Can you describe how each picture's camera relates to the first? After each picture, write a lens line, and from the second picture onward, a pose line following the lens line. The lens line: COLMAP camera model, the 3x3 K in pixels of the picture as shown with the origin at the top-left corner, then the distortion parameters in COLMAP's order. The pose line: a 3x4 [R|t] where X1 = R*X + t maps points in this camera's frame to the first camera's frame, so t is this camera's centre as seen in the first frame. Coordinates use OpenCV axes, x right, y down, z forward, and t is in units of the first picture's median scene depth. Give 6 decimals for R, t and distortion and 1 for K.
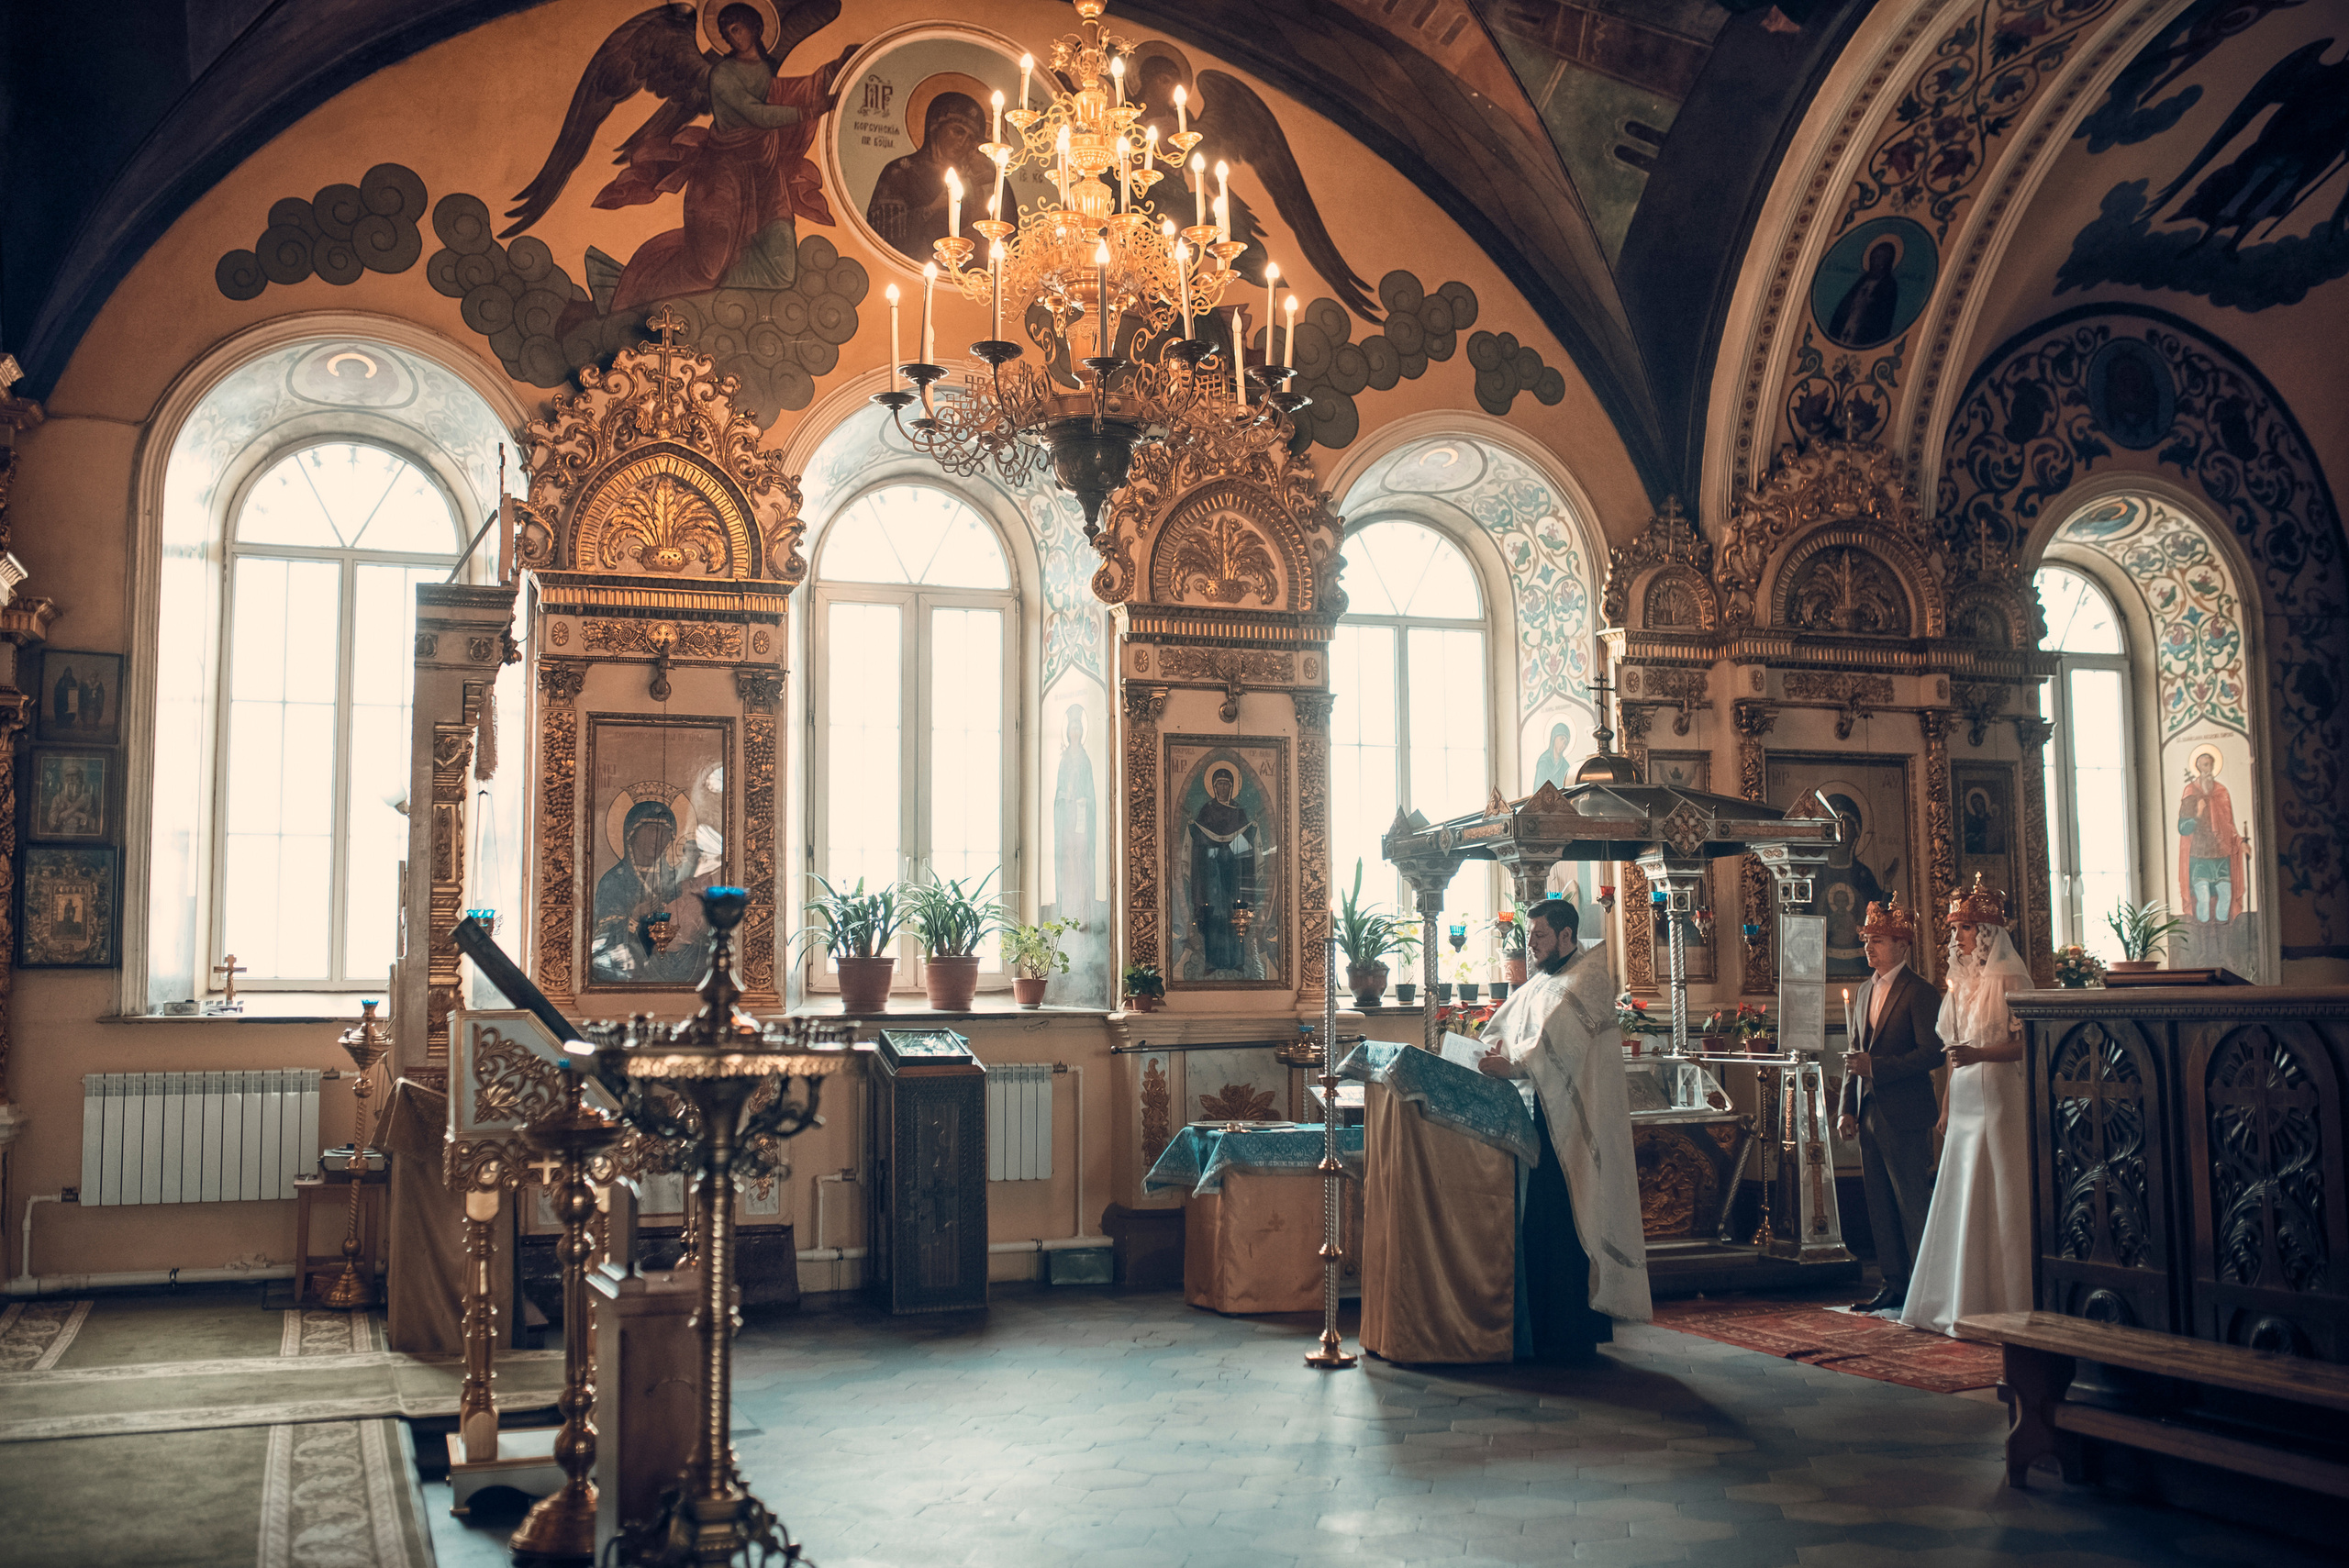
lens RADIAL K [[2263.9, 0, 1200.4], [0, 2263.9, 782.7], [0, 0, 1]] dist [-0.068625, 0.109406]
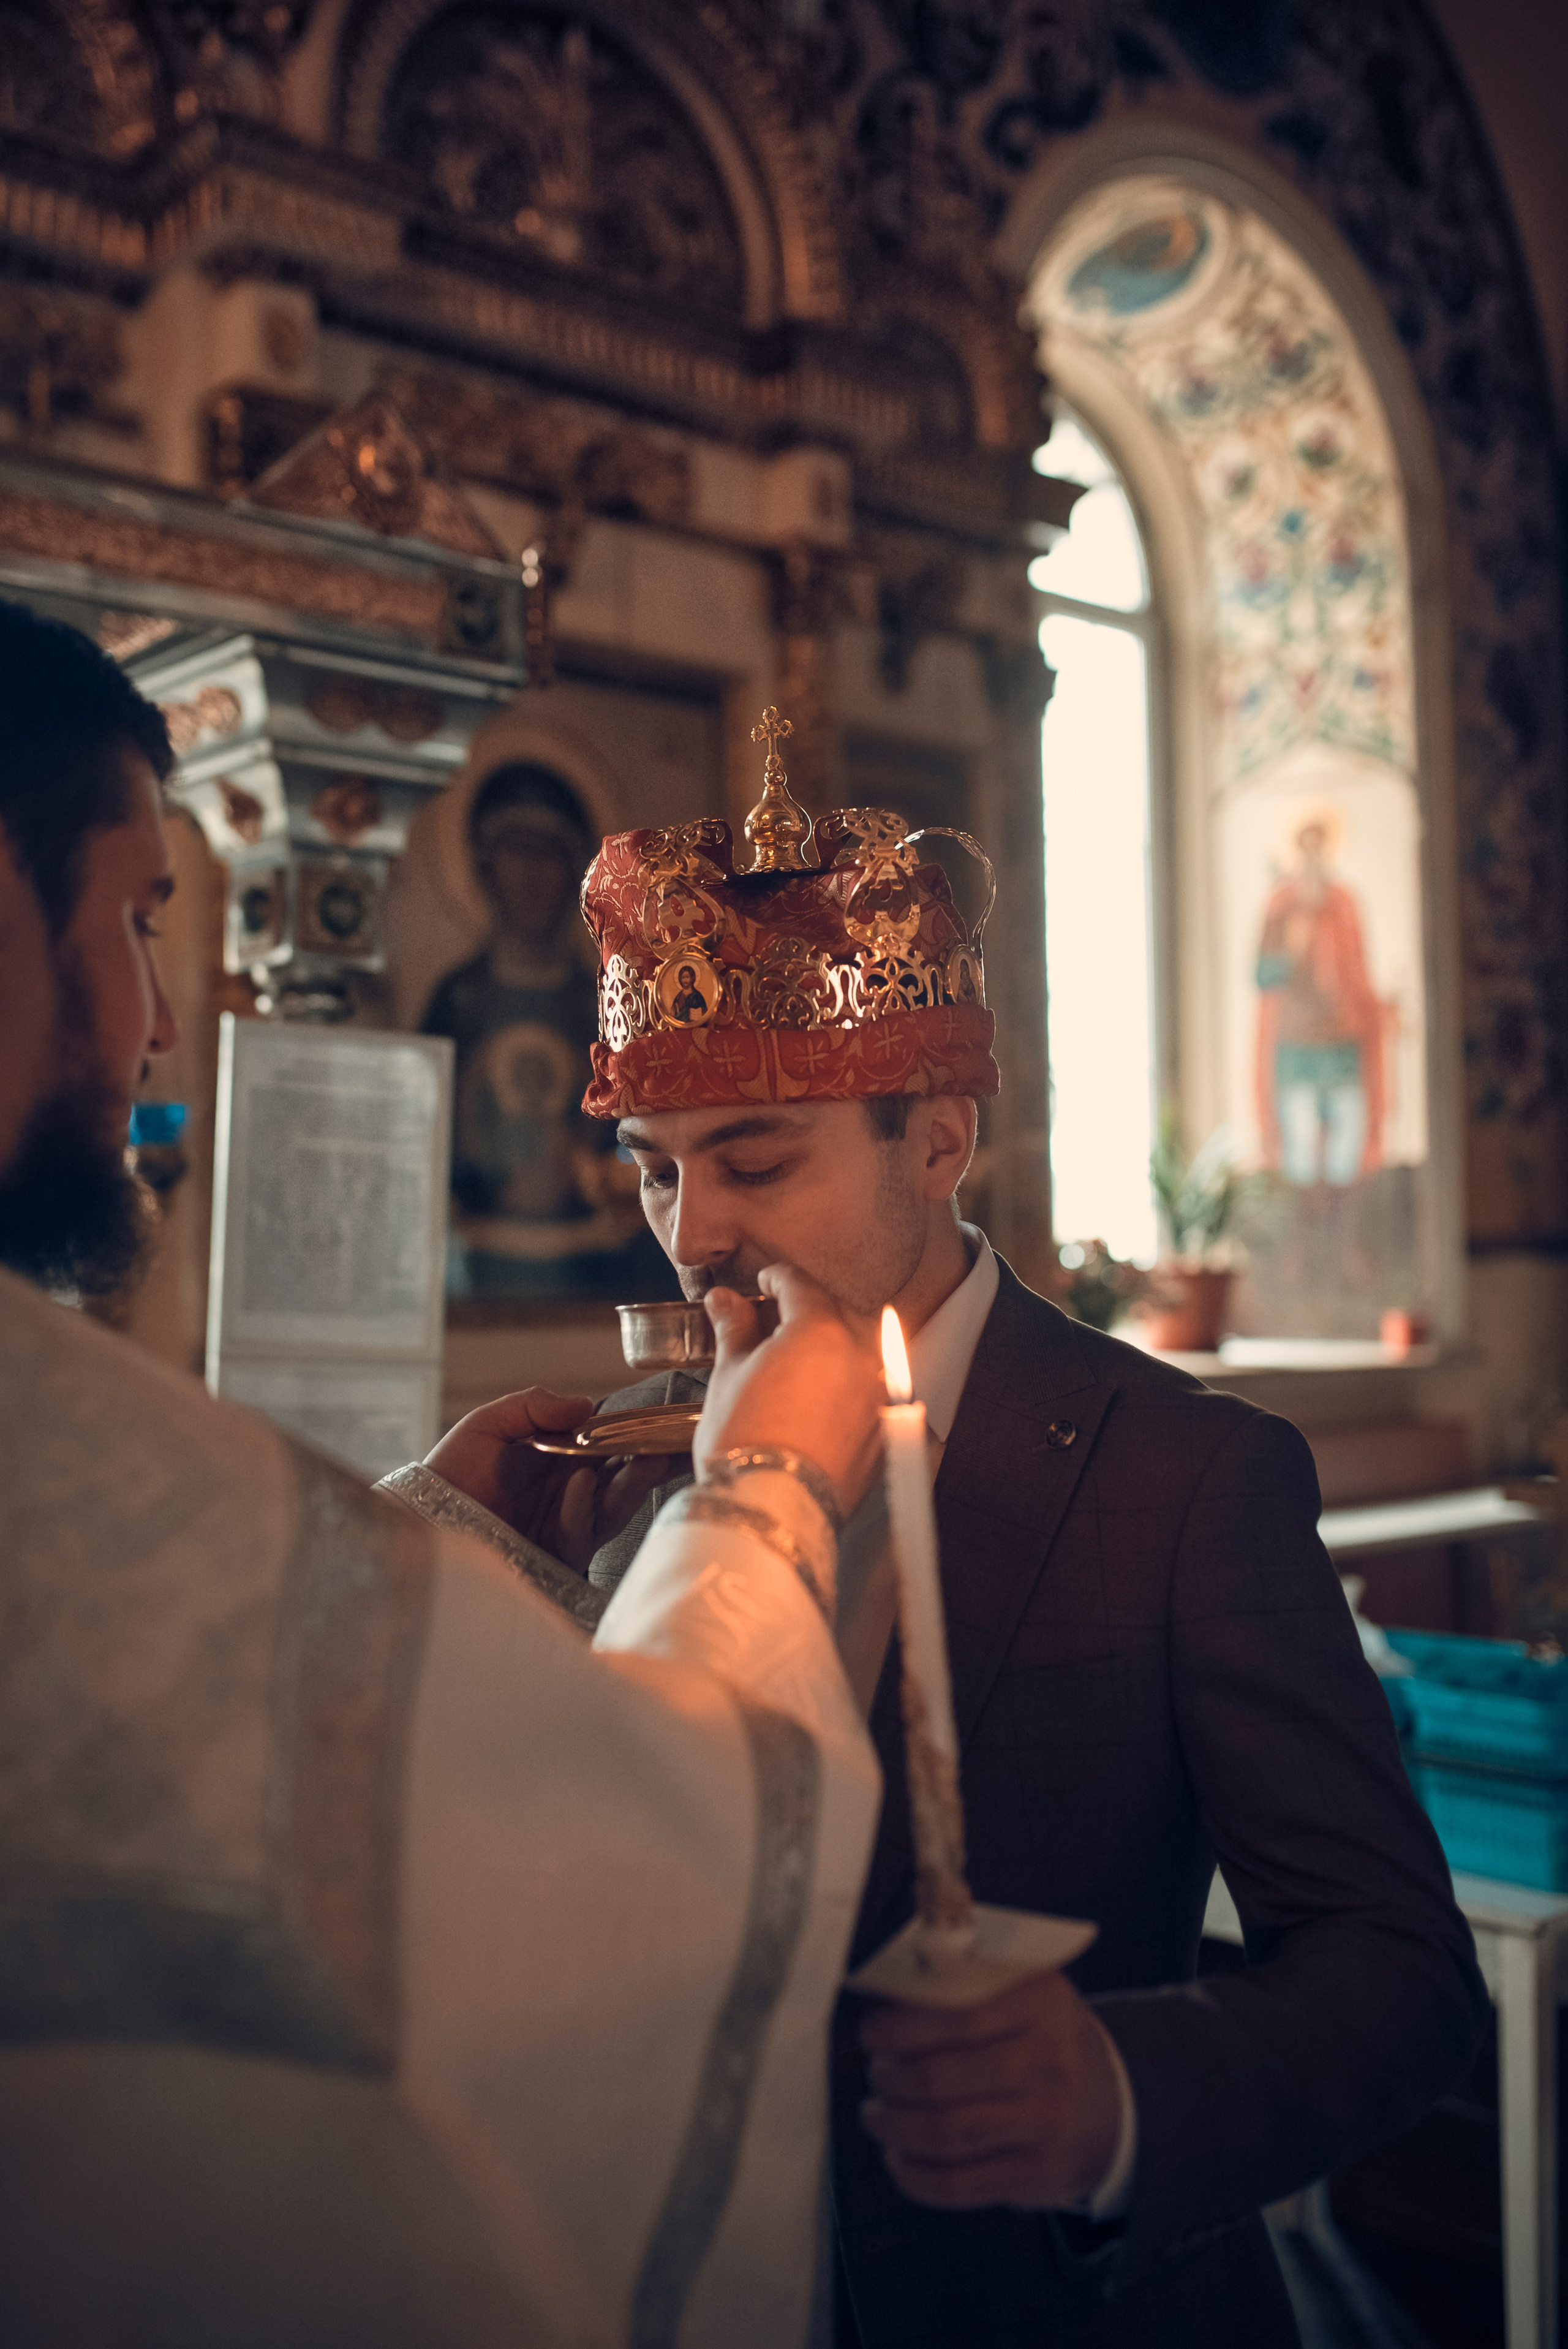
lens RADIAL K [[2385.1, 0, 784.9], [0, 2385.1, 1168.0], [0, 0, 1]] dist [-0.078030, 0.129393]
pose [[0.929225, 0.013030, 0.369285, 0.188882], [-0.025982, 0.999209, 0.030120, 0.053374], [-0.368600, -0.037583, 0.928828, 0.658106]]
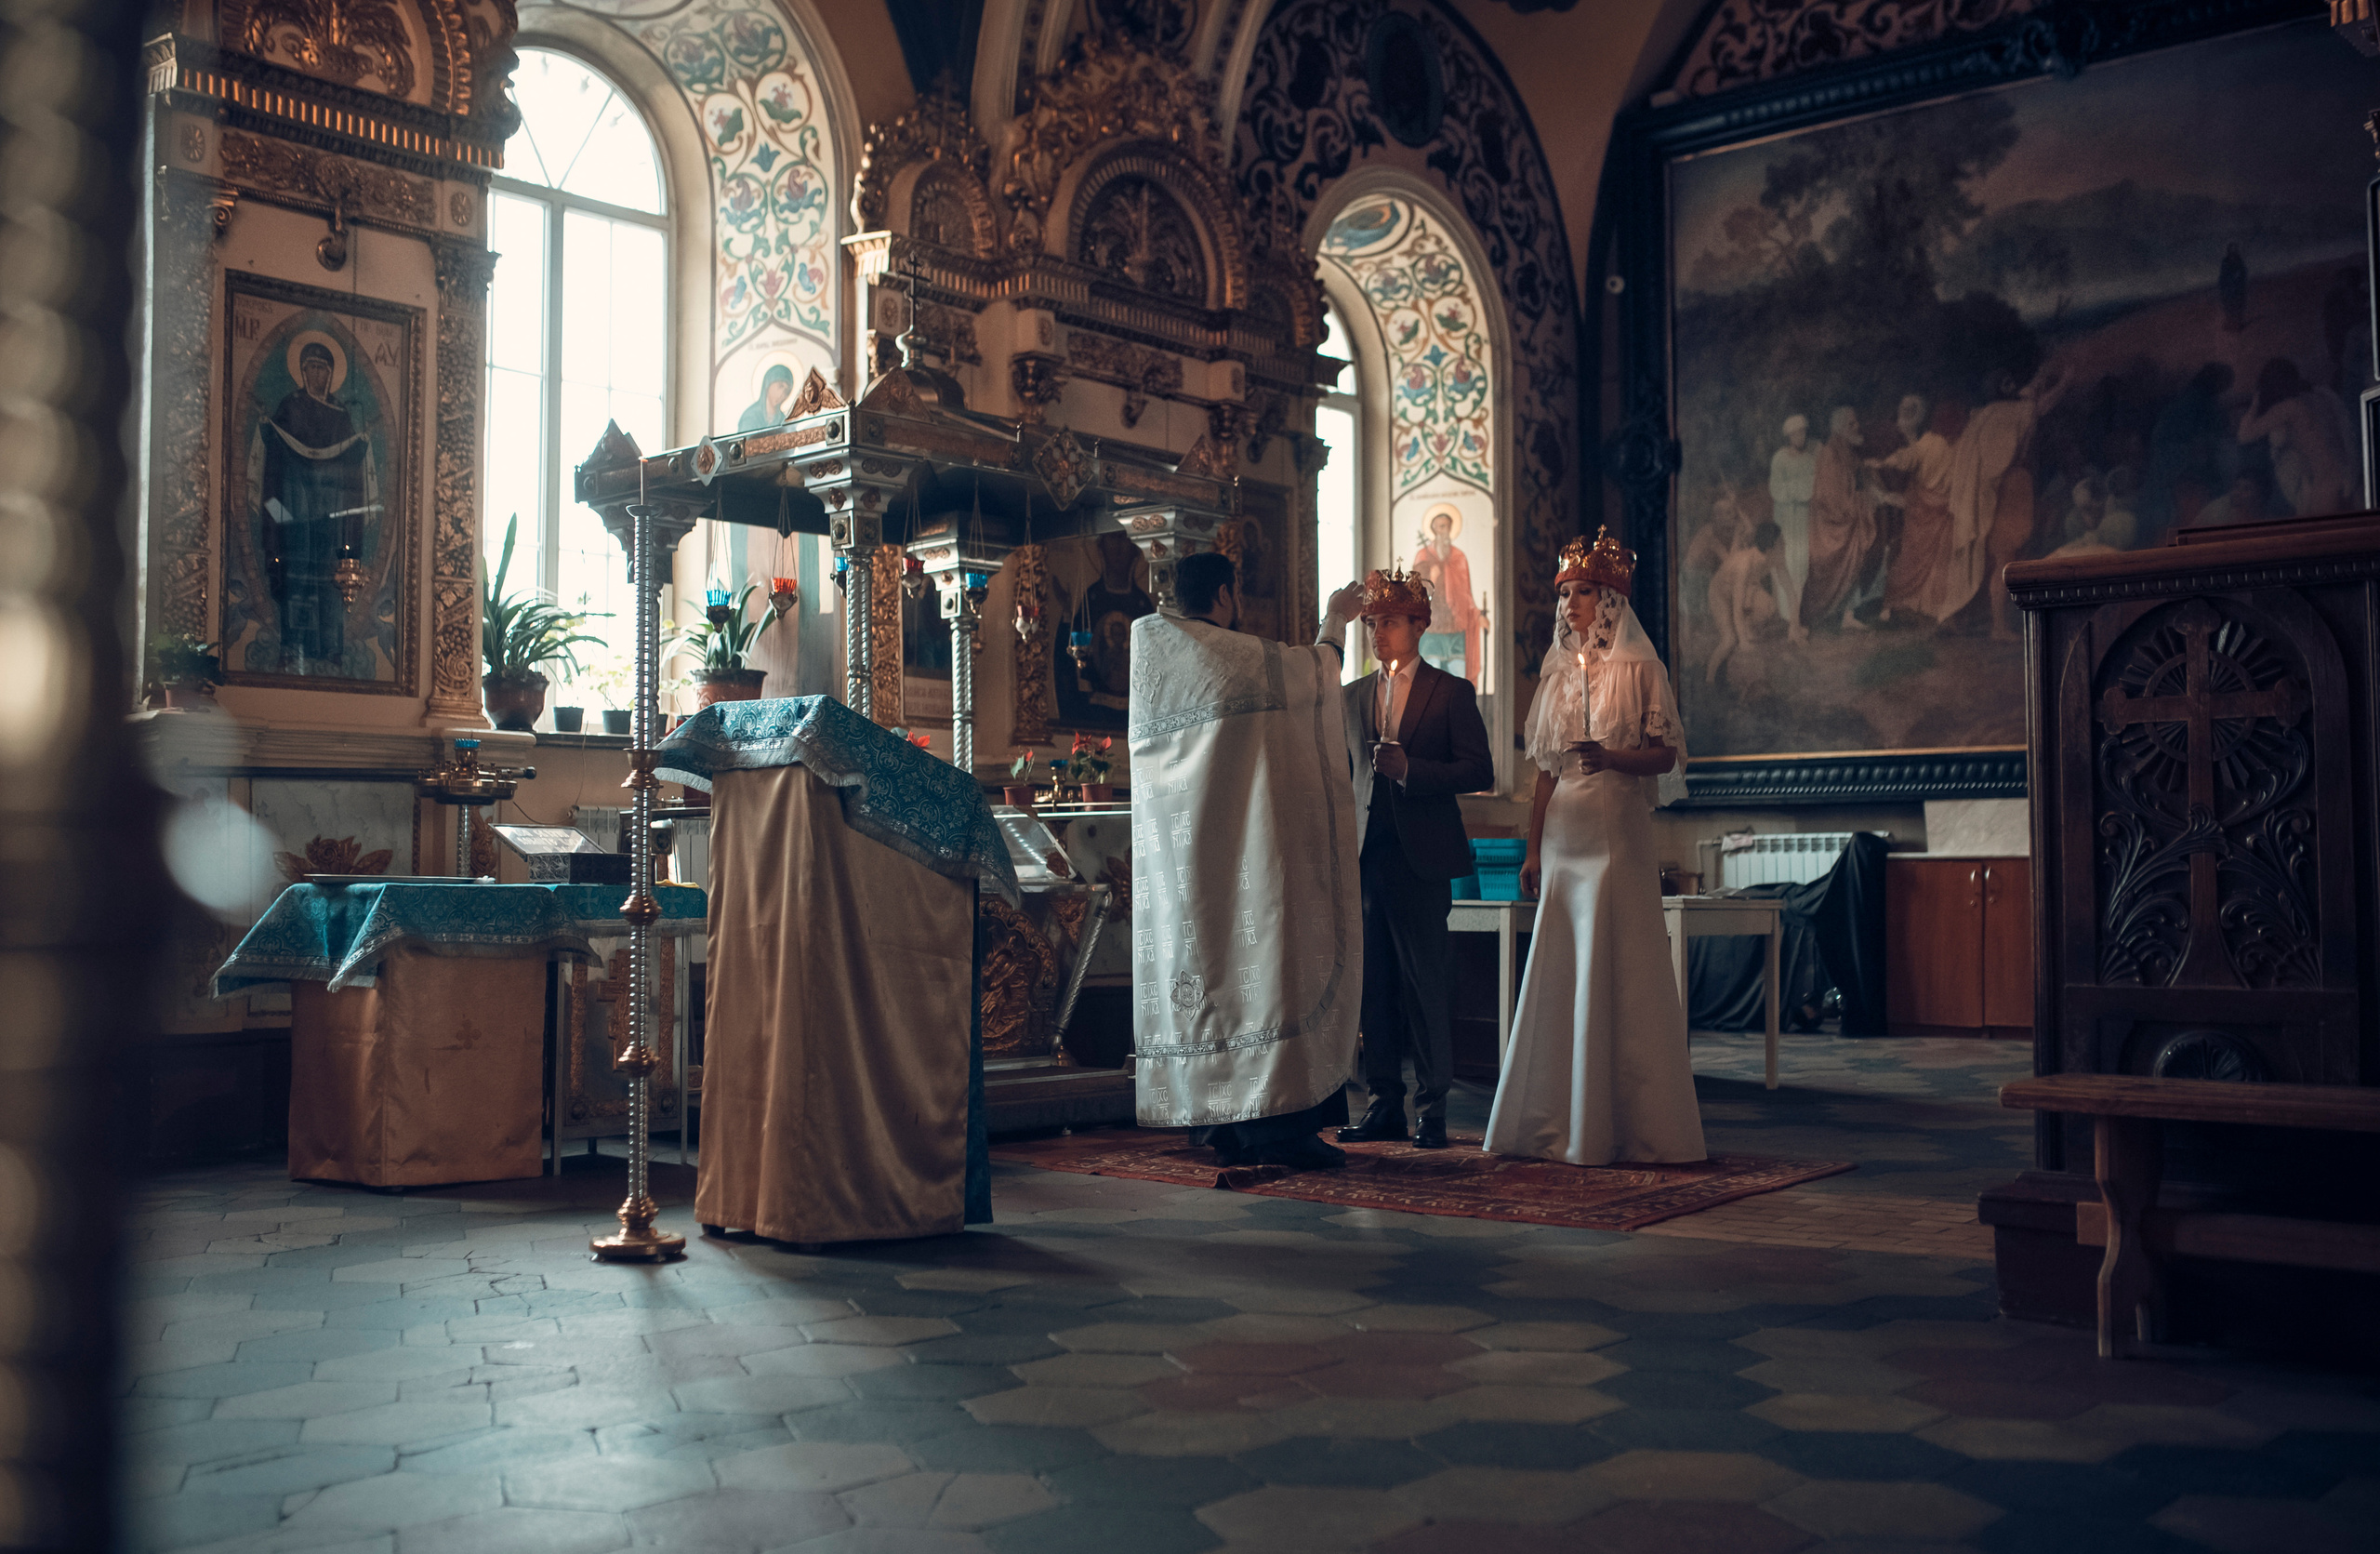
lens RADIAL K [[2298.3, 0, 1207.3], [0, 2298.3, 782.4], [0, 0, 1]] dist [-0.069510, 0.105222]
pose [[0.875350, 0.028548, 0.482646, -0.069027], [-0.051508, 0.998081, 0.034383, 0.073986], [-0.480738, -0.054957, 0.875140, 0.288085]]
